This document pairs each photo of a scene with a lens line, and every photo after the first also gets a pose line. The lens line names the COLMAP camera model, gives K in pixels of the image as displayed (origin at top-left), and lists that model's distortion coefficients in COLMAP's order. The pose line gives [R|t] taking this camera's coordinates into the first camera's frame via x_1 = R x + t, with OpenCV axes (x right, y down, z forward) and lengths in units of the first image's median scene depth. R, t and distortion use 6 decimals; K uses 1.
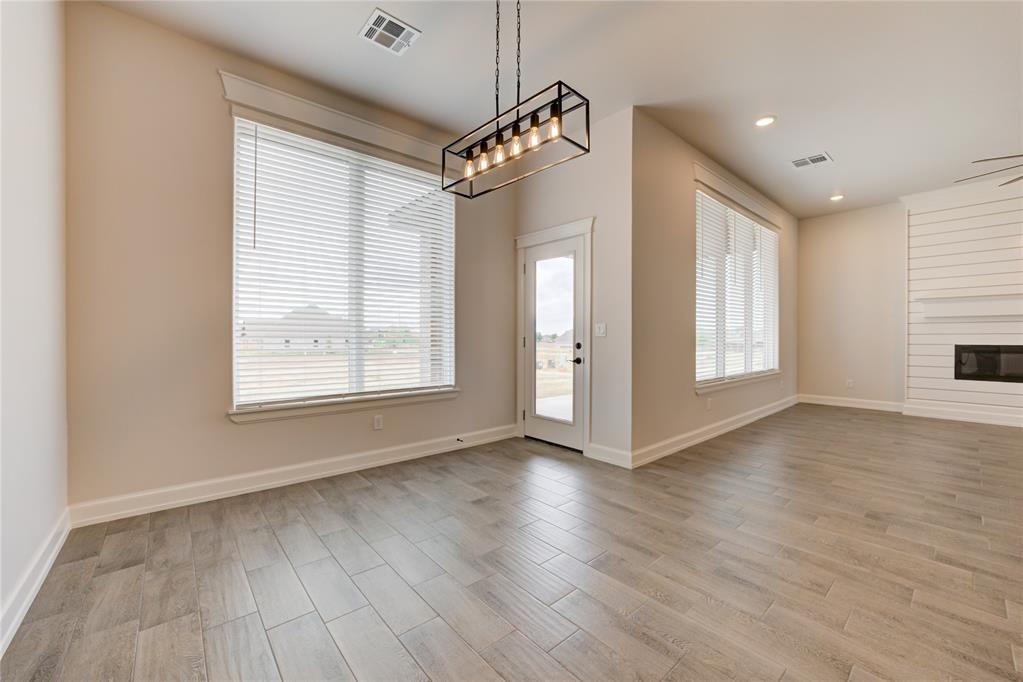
lens RADIAL K [[402.9, 0, 514.6], [0, 402.9, 336.5], [0, 0, 1]] dist [-0.016654, 0.000550]
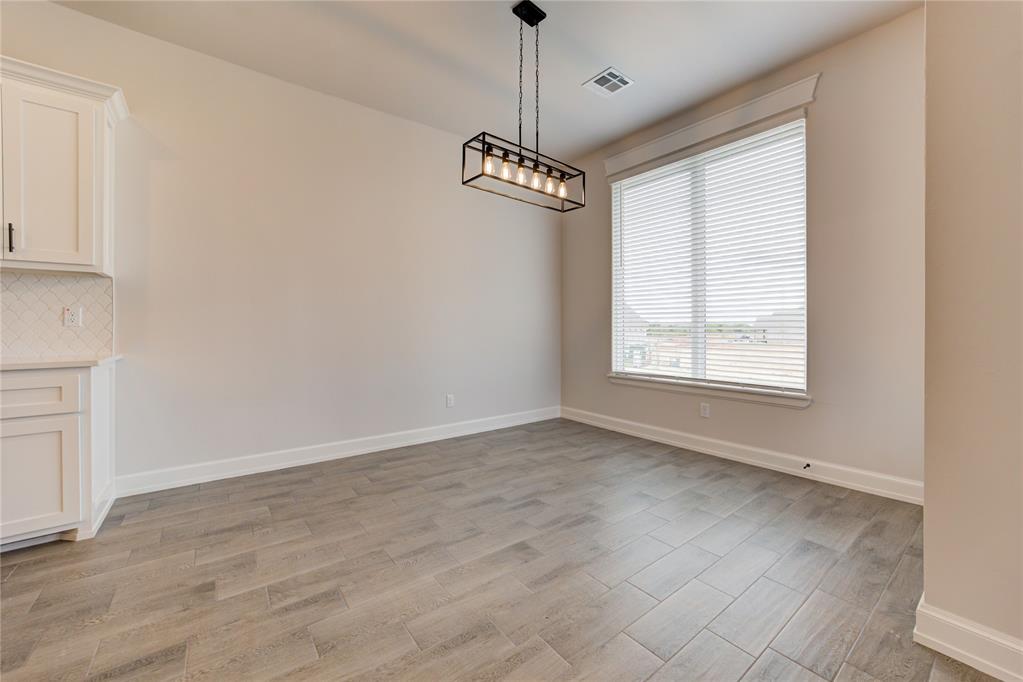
lens RADIAL K [[404.9, 0, 533.9], [0, 404.9, 325.3], [0, 0, 1]] dist [-0.034589, 0.000184]
pose [[-0.035132, -0.003908, -0.999375, 0.717344], [0.005747, 0.999975, -0.004112, -0.000895], [0.999366, -0.005888, -0.035109, 0.619630]]
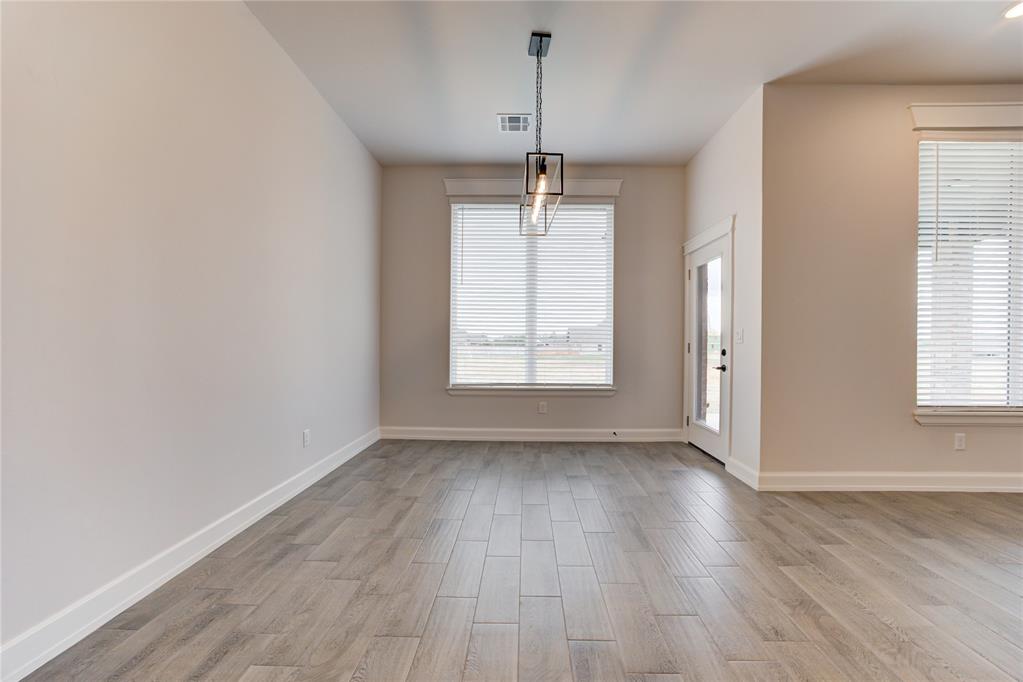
lens RADIAL K [[393.3, 0, 525.4], [0, 393.3, 340.3], [0, 0, 1]] dist [-0.036404, 0.012795]
pose [[0.750896, 0.002669, -0.660416, 0.468594], [-0.005764, 0.999980, -0.002514, -0.000550], [0.660396, 0.005694, 0.750896, 0.008277]]
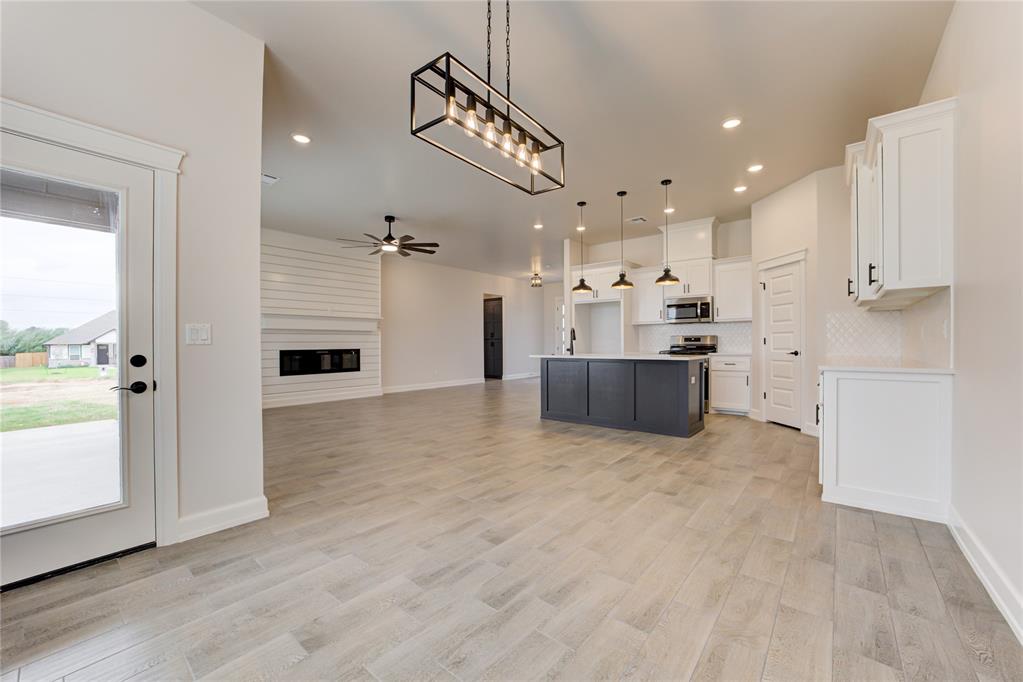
lens RADIAL K [[405.7, 0, 516.3], [0, 405.7, 345.2], [0, 0, 1]] dist [0.010835, 0.000198]
pose [[-0.153107, -0.003570, 0.988203, -0.549453], [0.003457, 0.999985, 0.004148, 0.001385], [-0.988204, 0.004051, -0.153092, 0.646725]]
